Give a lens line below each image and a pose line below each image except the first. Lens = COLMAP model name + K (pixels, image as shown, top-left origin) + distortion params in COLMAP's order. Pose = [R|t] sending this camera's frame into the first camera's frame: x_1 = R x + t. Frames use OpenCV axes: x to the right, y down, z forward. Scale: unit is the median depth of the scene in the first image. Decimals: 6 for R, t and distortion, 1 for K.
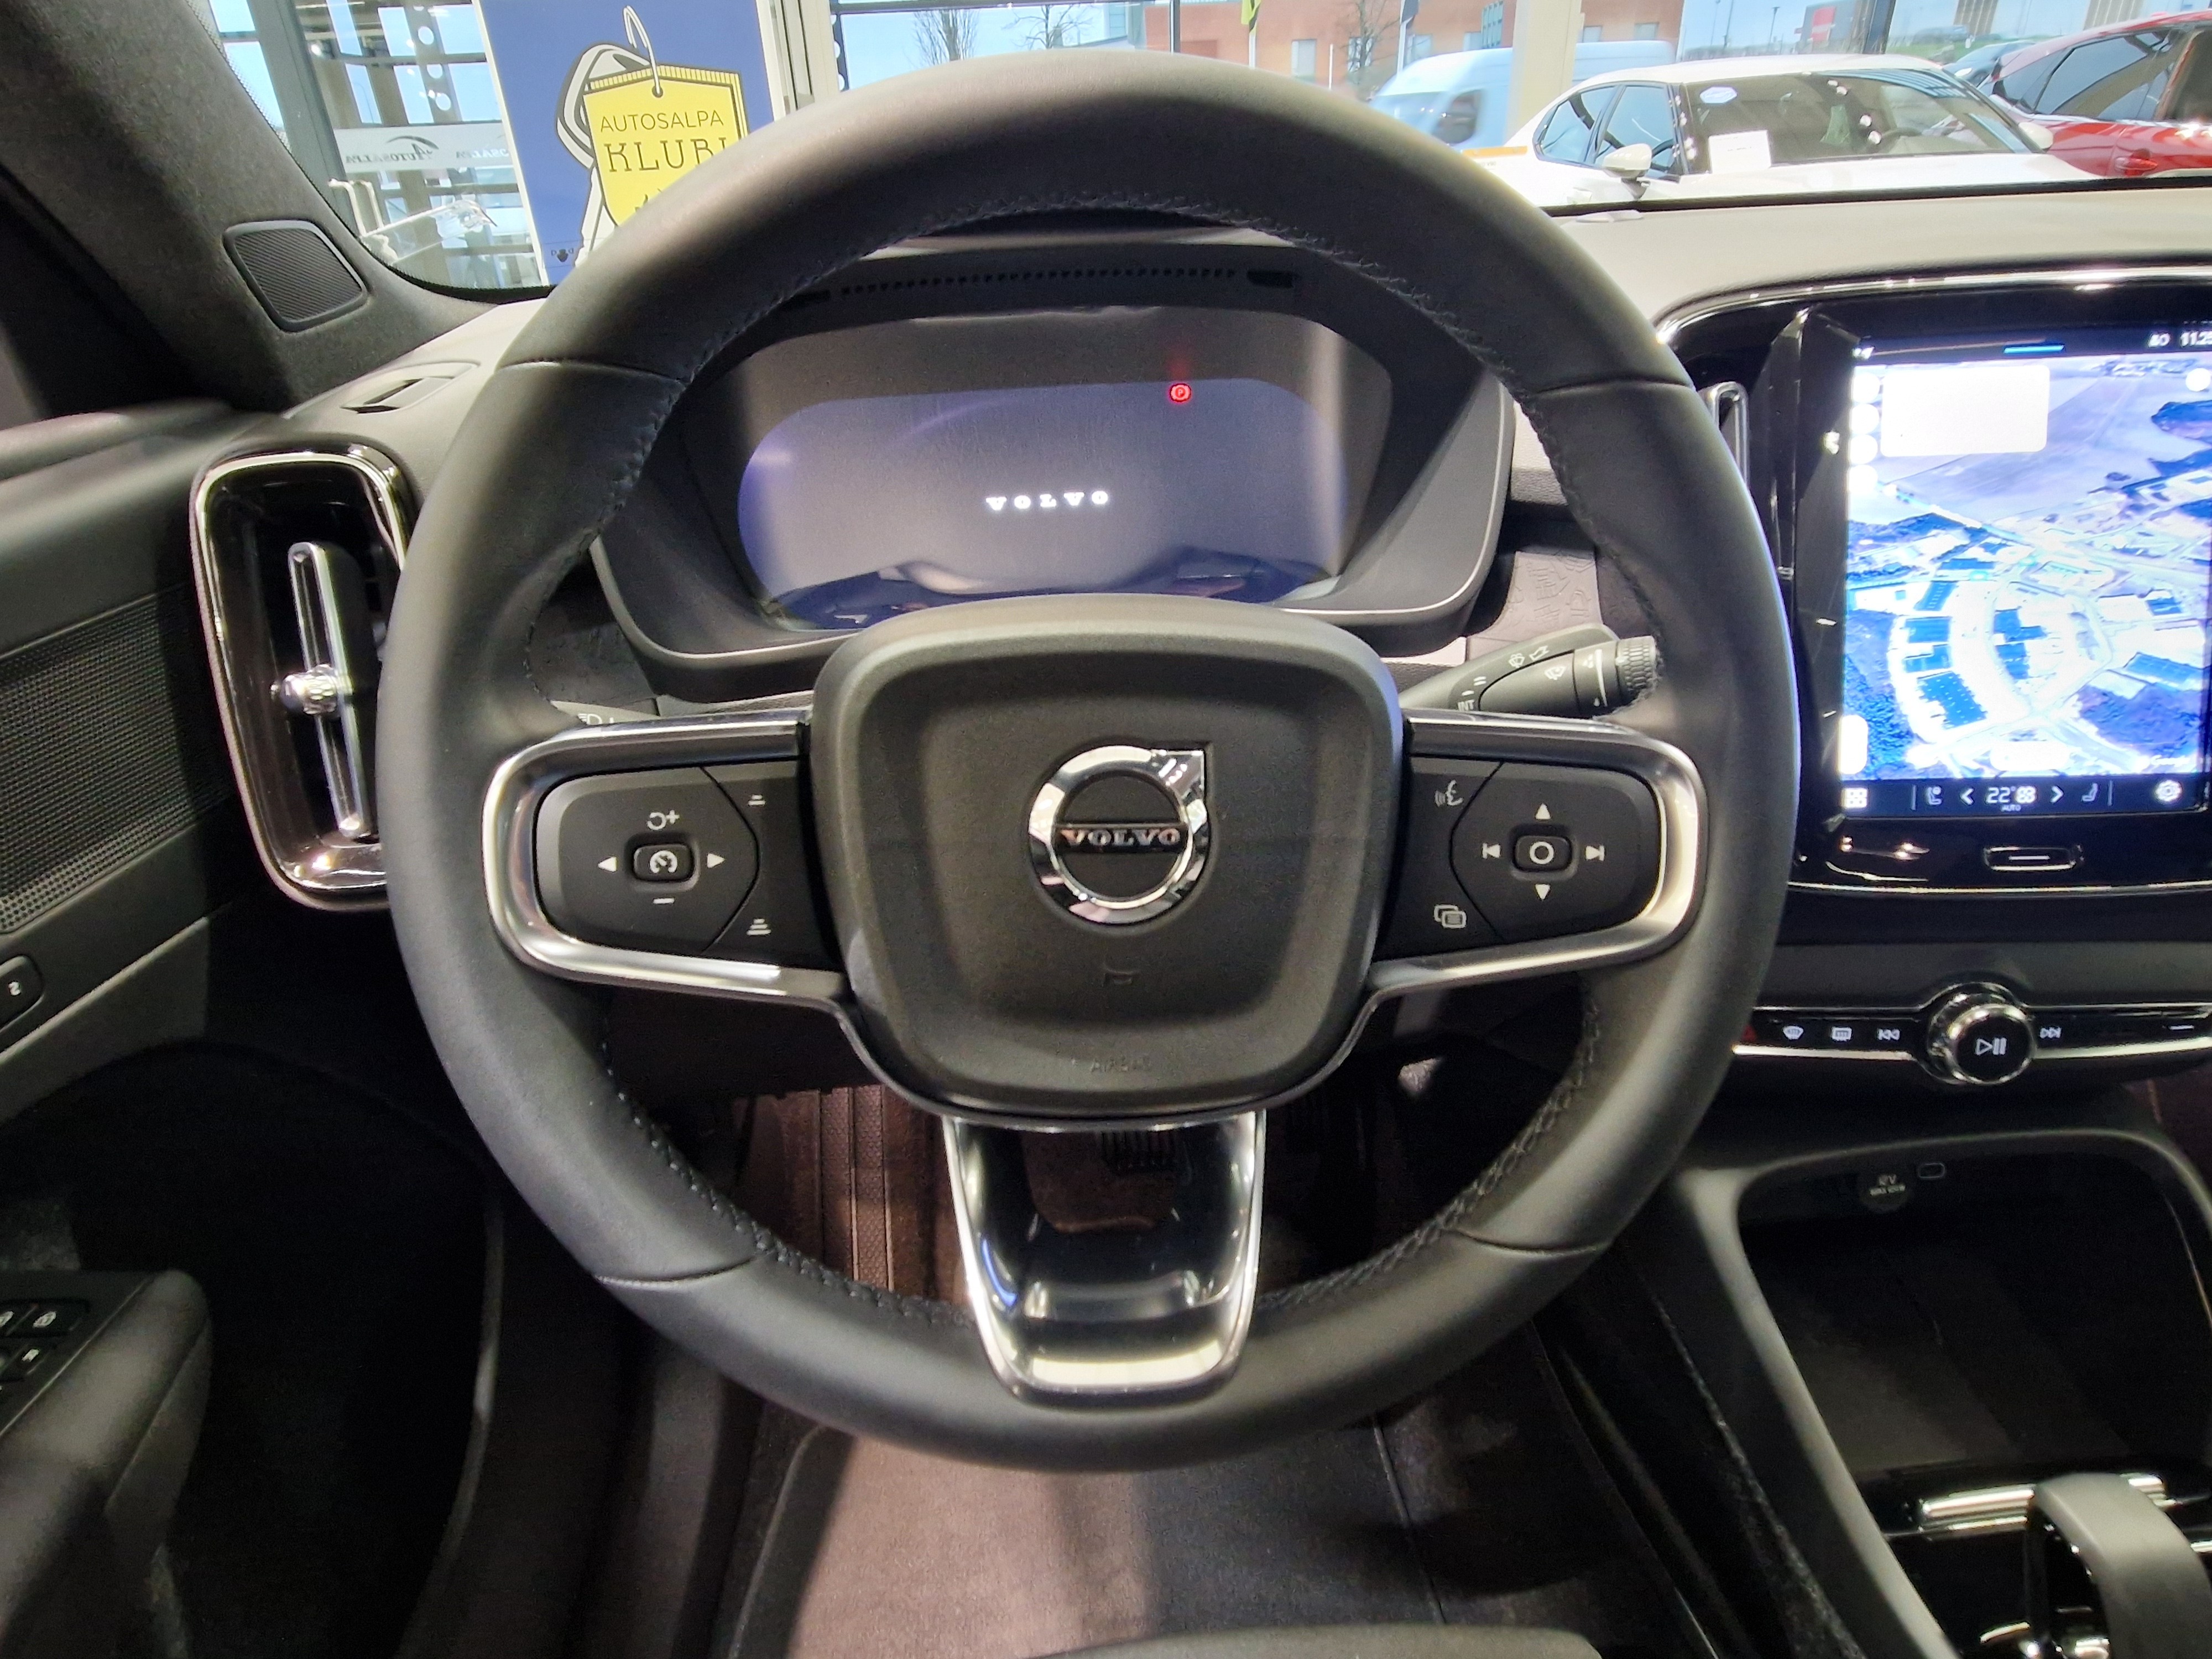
lens RADIAL K [[1200.5, 0, 1106.0], [0, 1200.5, 829.5], [0, 0, 1]] dist [-0.018364, 0.008183]
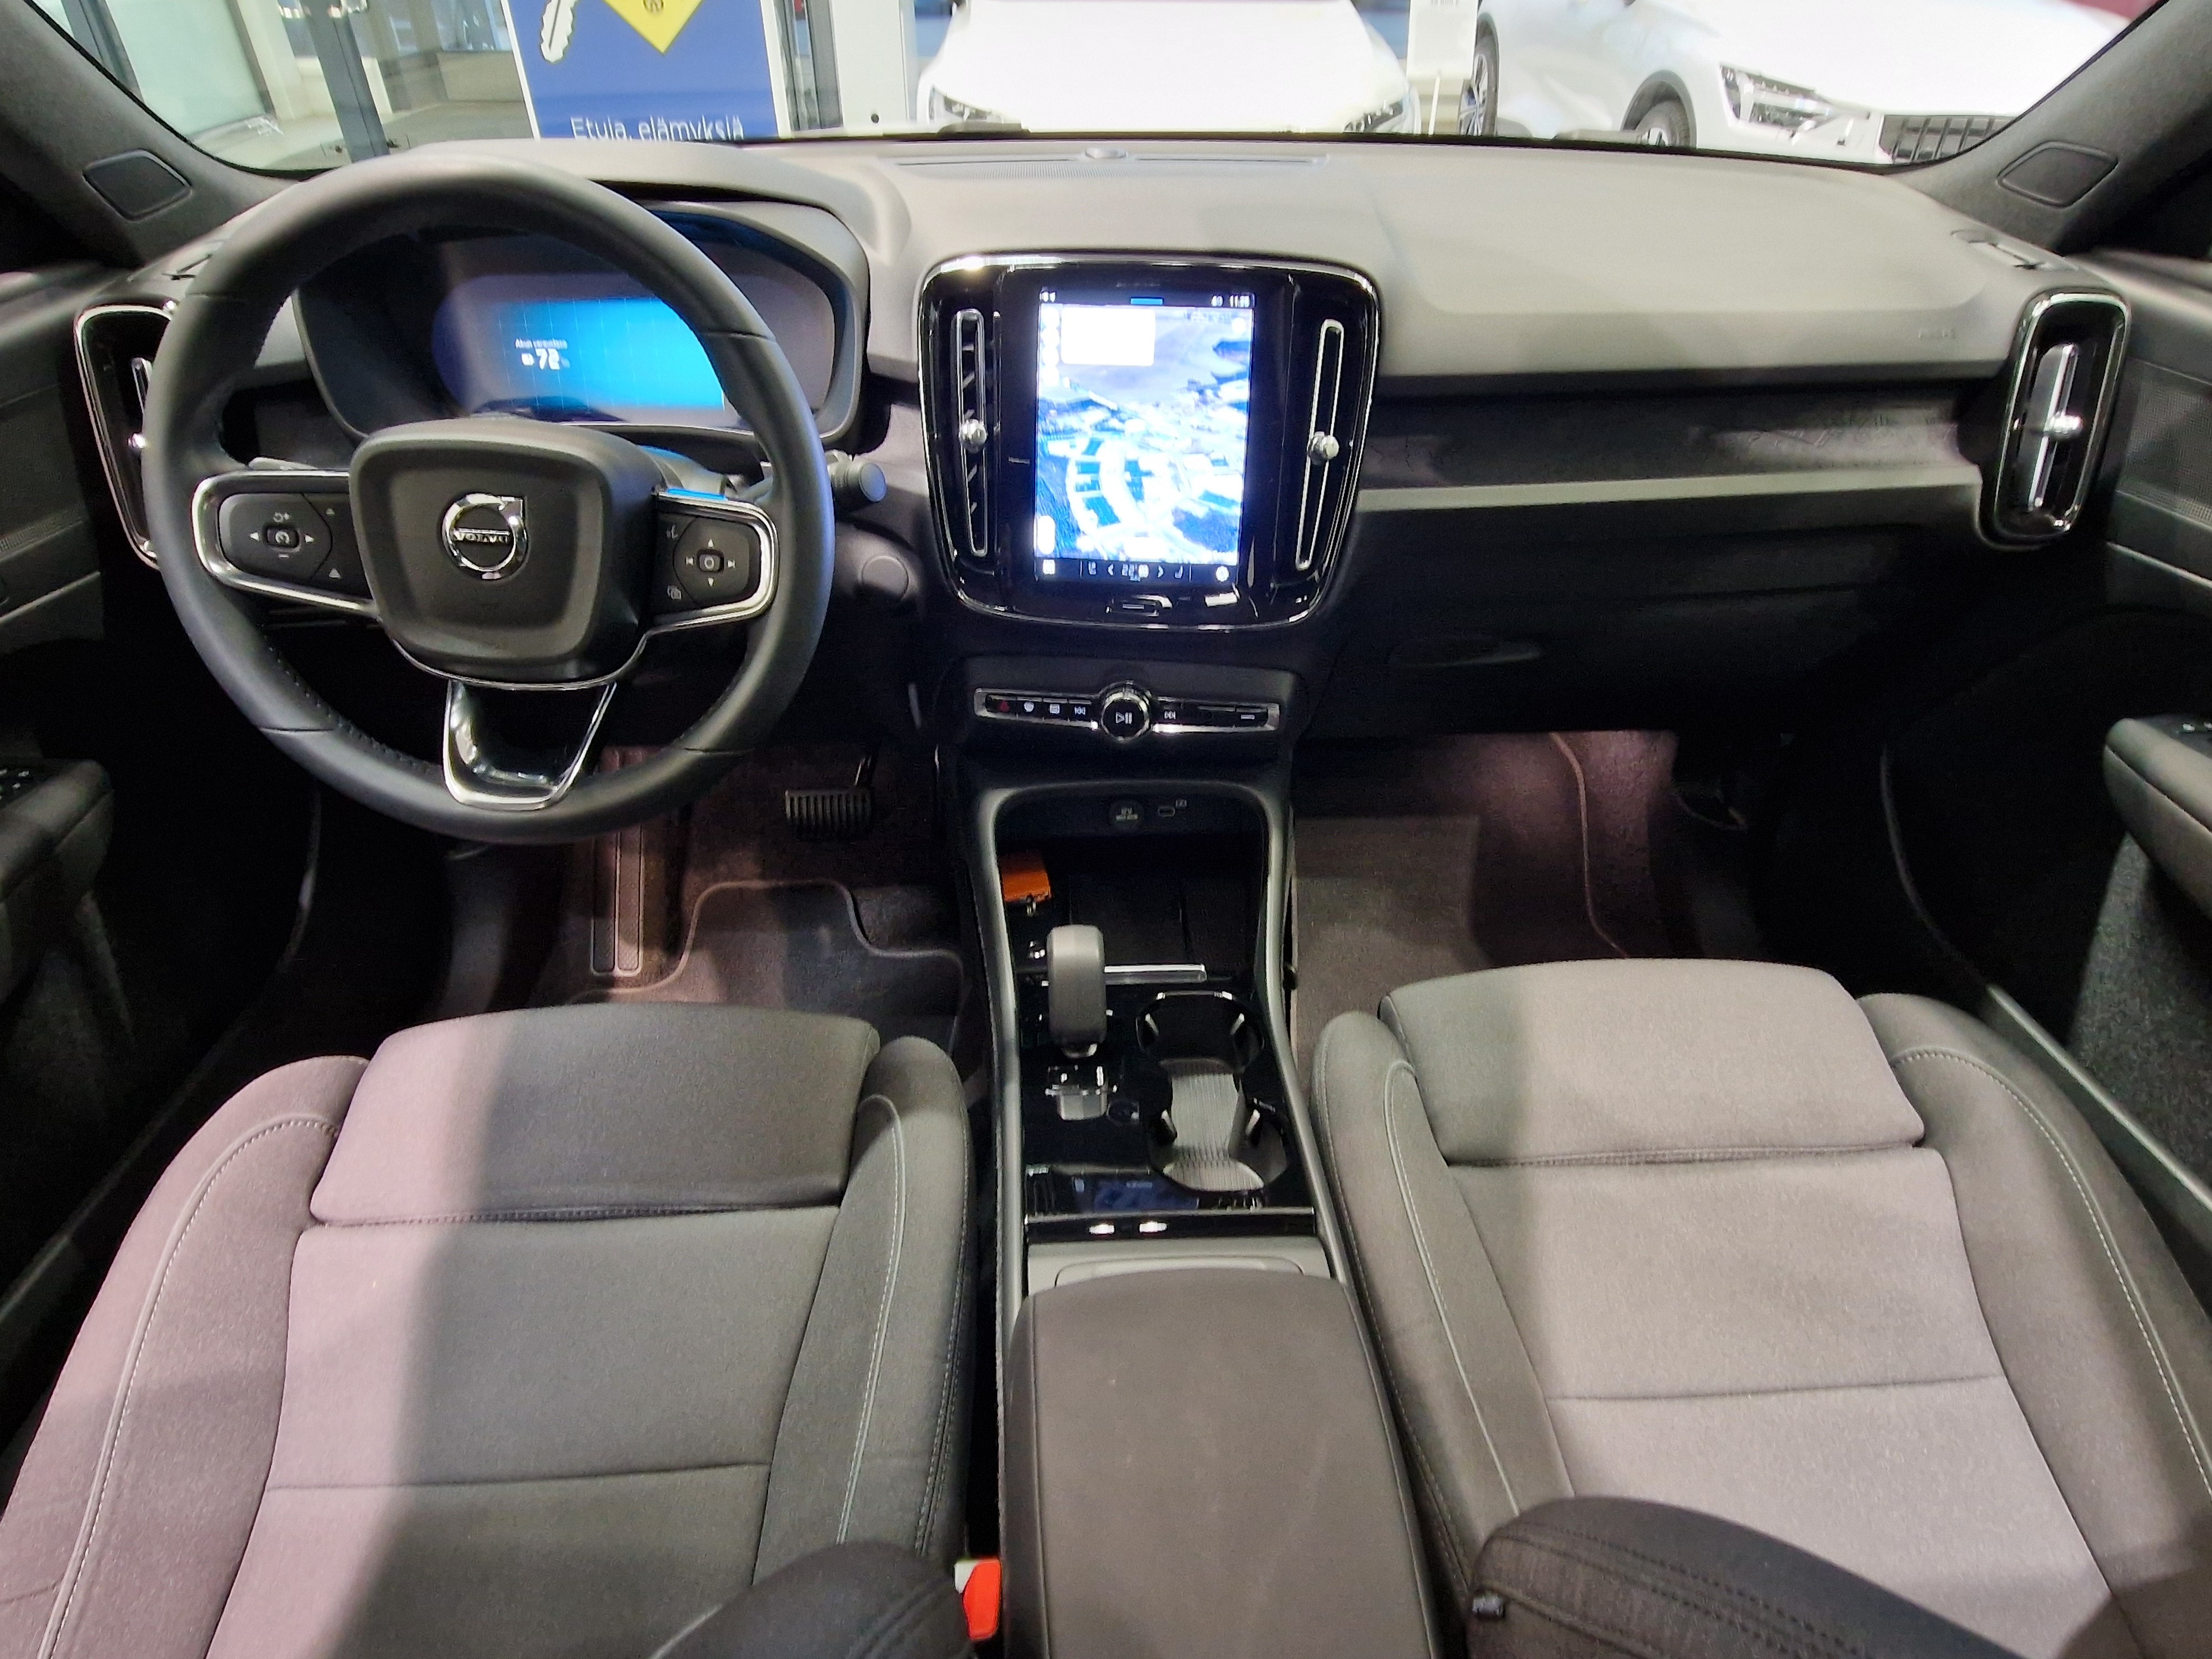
lens RADIAL K [[1200.5, 0, 1106.0], [0, 1200.5, 829.5], [0, 0, 1]] dist [-0.018364, 0.008183]
pose [[0.997708, 0.067516, -0.004609, 0.768248], [-0.066023, 0.986069, 0.152673, 0.079782], [0.014852, -0.152019, 0.988266, -0.784256]]
